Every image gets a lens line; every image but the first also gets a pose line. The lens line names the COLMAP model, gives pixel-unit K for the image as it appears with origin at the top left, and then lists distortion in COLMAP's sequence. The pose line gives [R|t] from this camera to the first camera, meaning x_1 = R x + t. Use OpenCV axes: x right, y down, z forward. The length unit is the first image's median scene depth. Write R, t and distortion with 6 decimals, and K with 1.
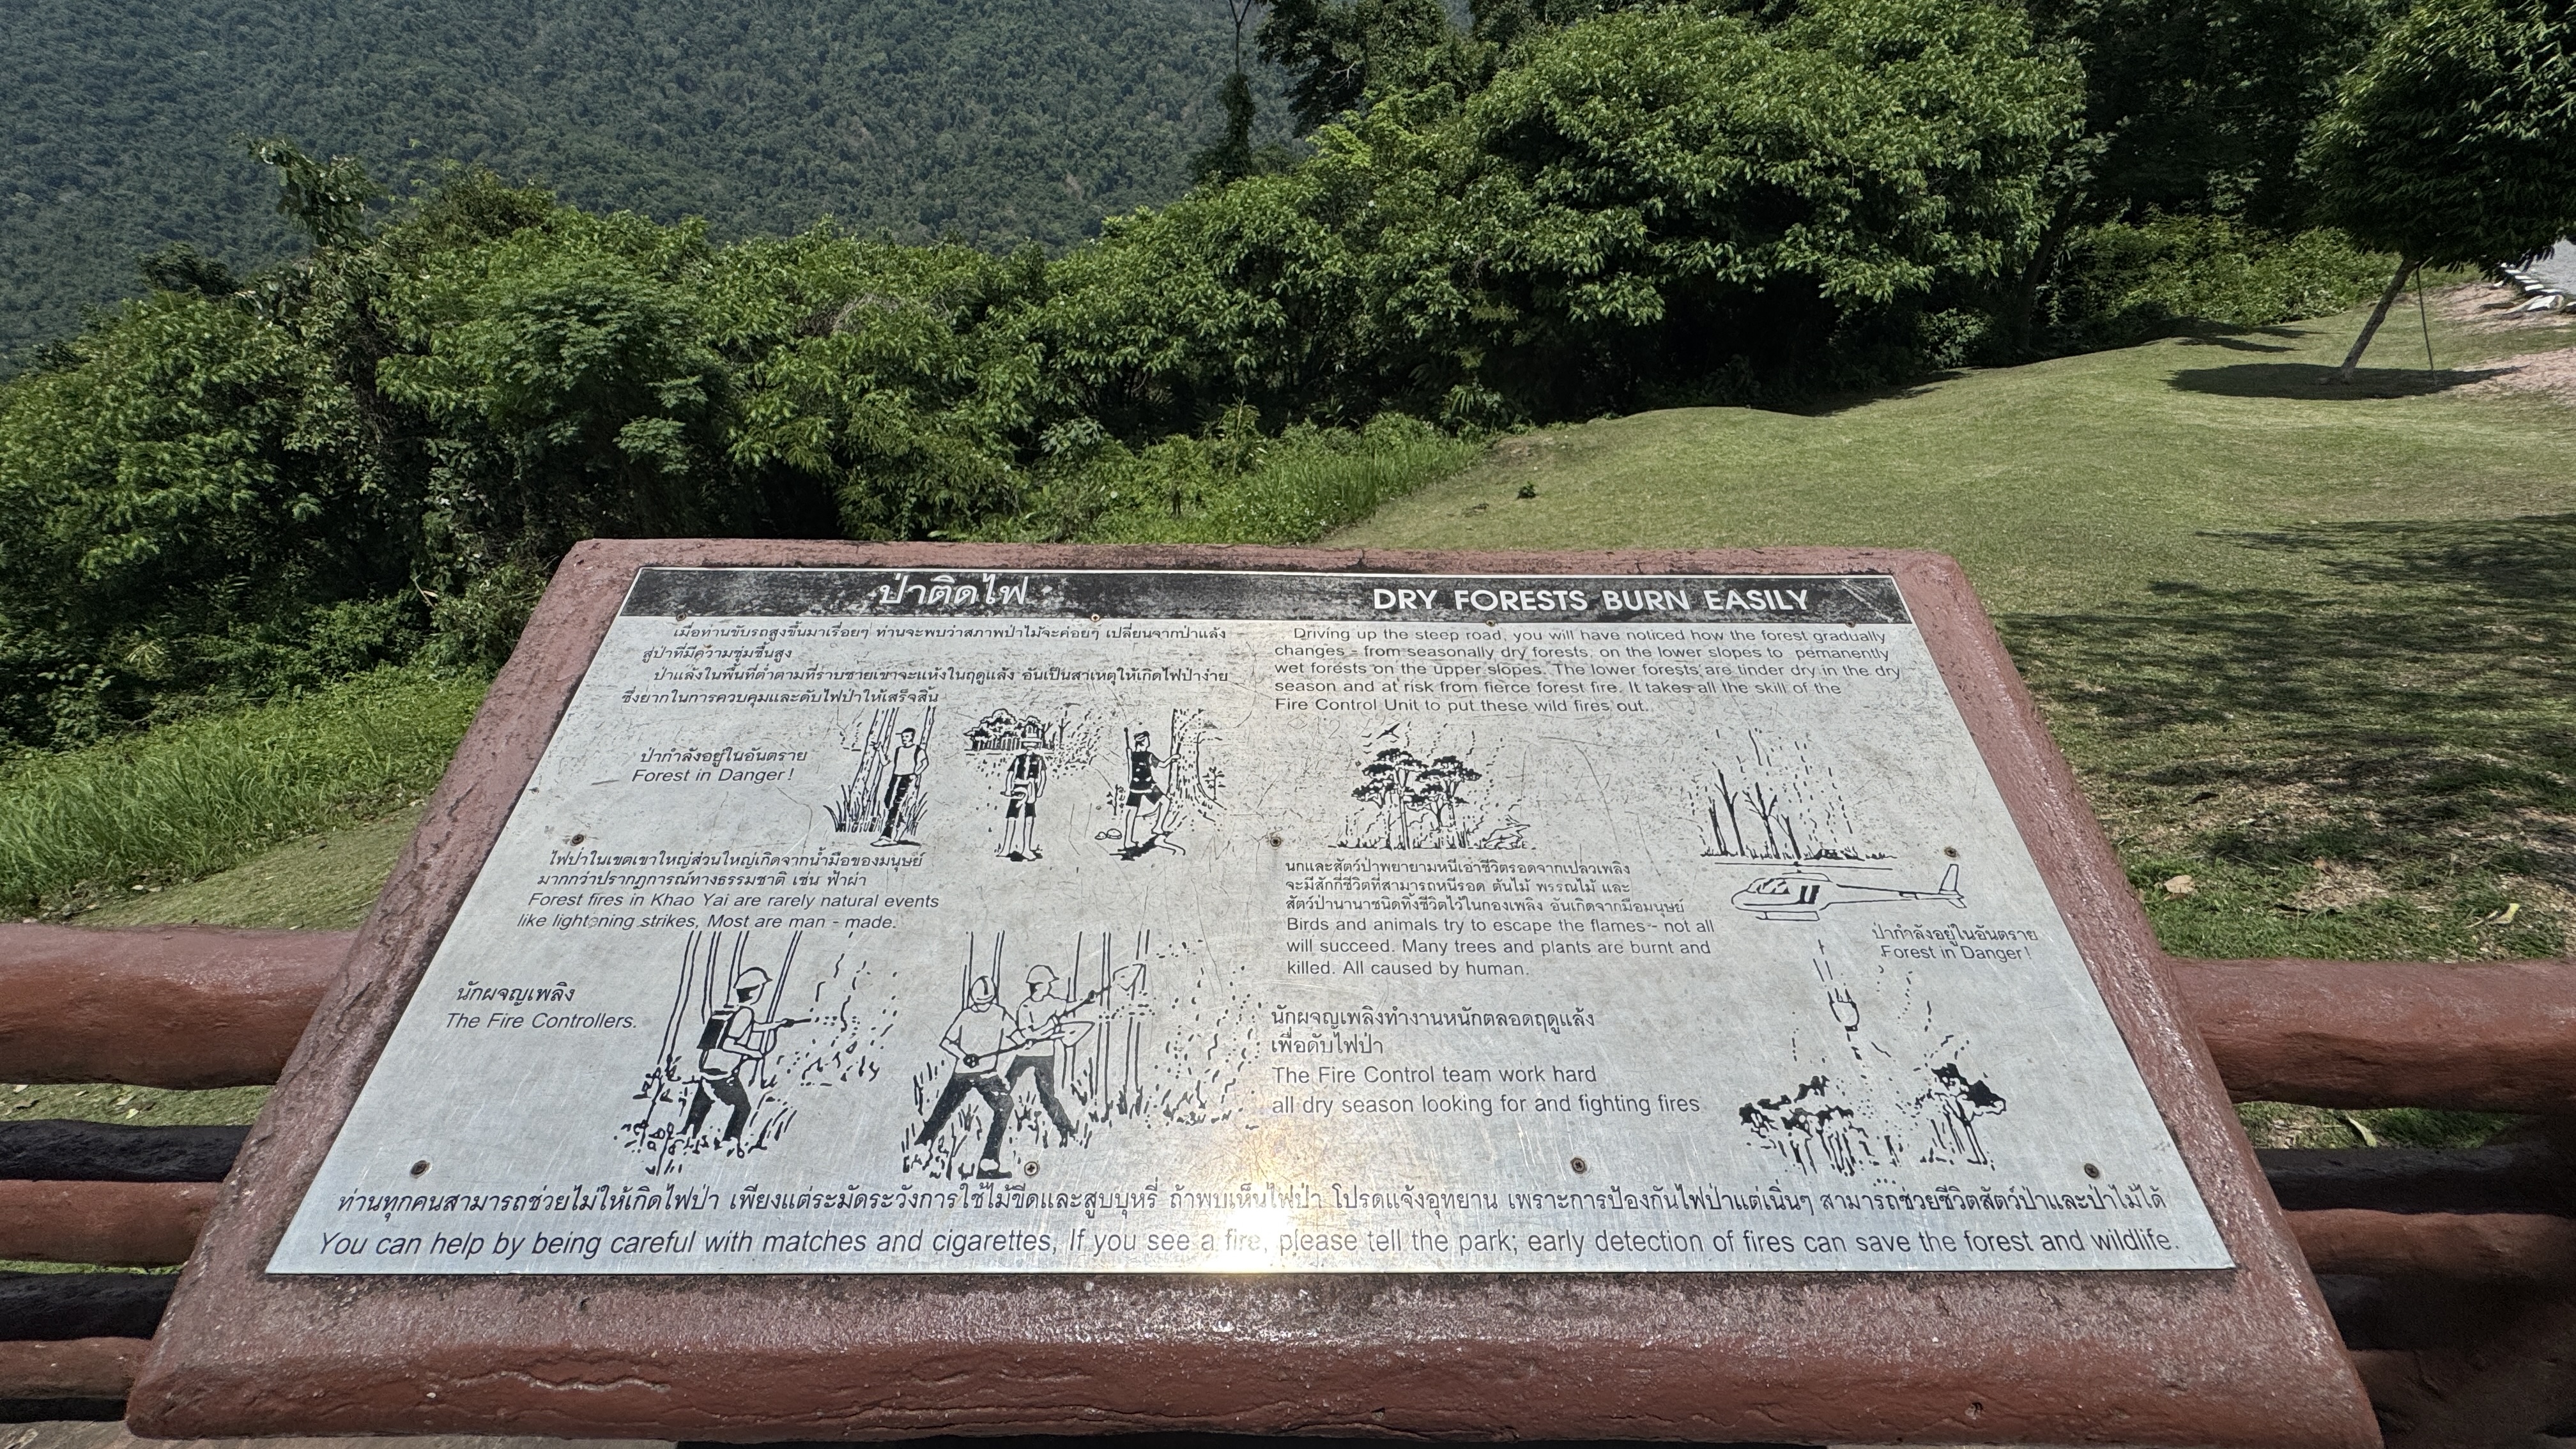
lens RADIAL K [[1037.3, 0, 1279.2], [0, 1037.3, 731.7], [0, 0, 1]] dist [-0.002830, -0.000046]
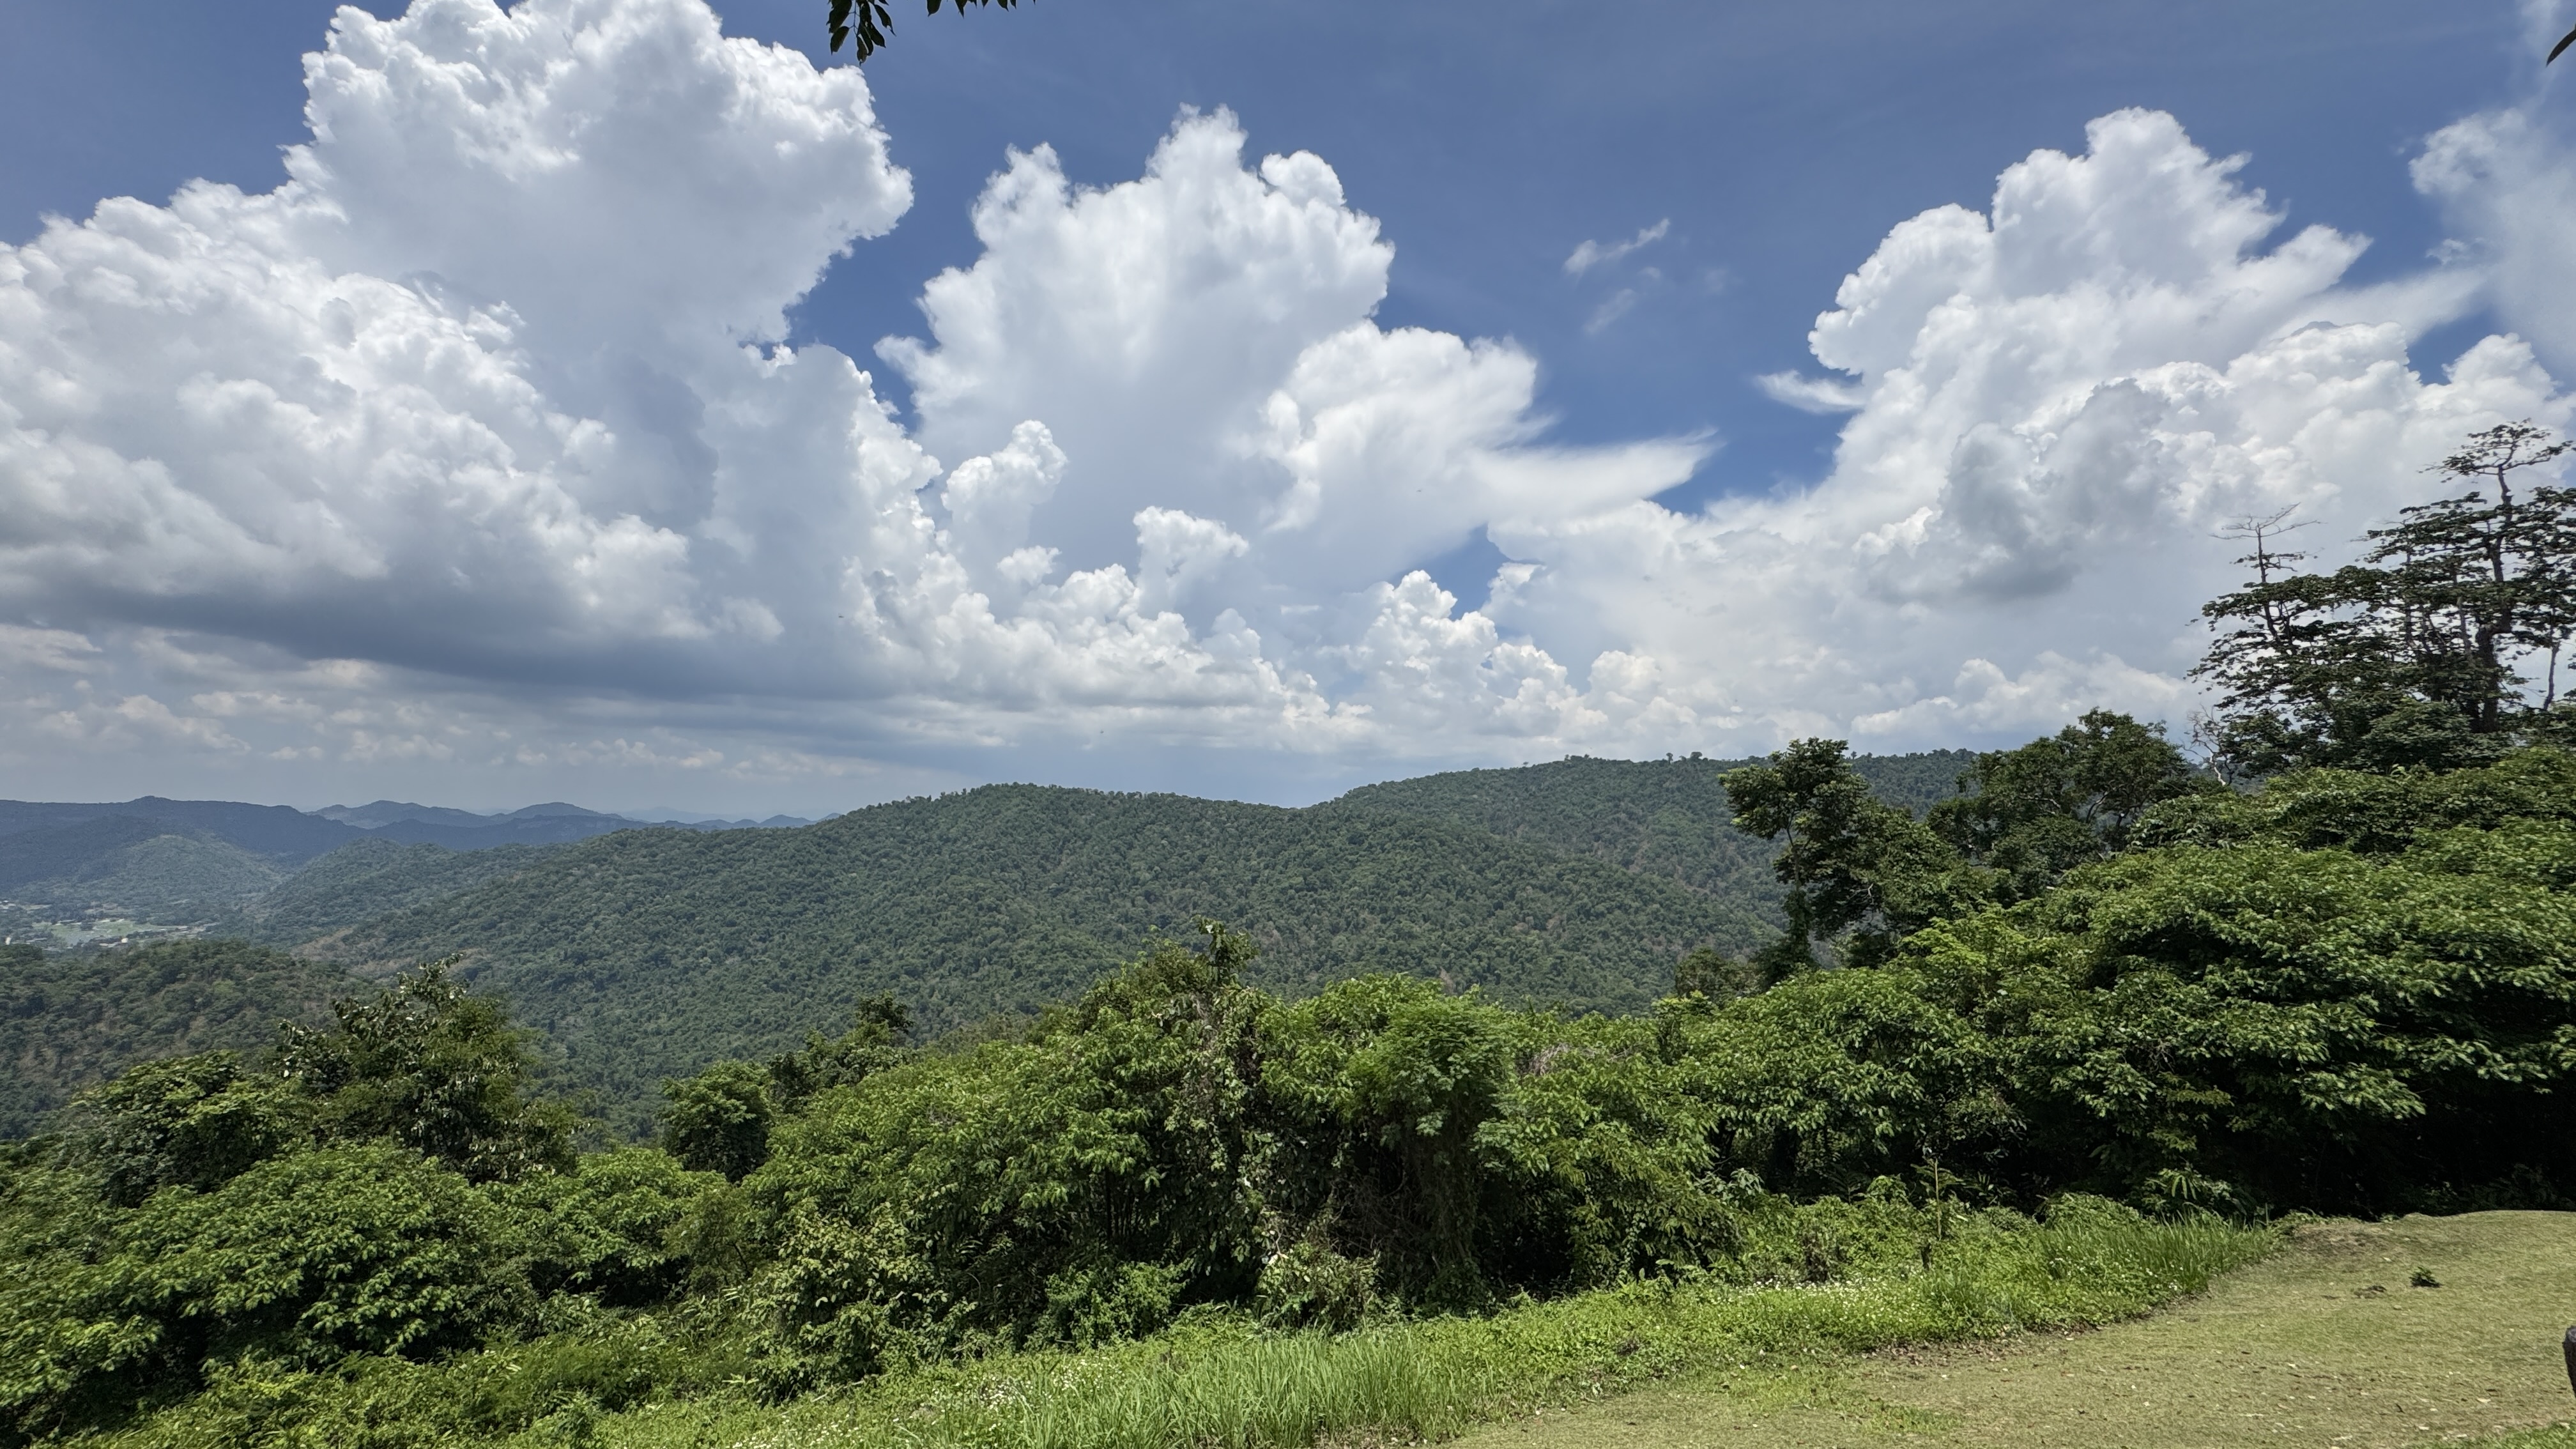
lens RADIAL K [[1037.3, 0, 1274.4], [0, 1037.3, 711.9], [0, 0, 1]] dist [-0.002830, -0.000046]
pose [[0.946710, -0.047030, -0.318635, -0.301640], [-0.179842, 0.743518, -0.644079, 0.123571], [0.267202, 0.667060, 0.695438, -0.179650]]
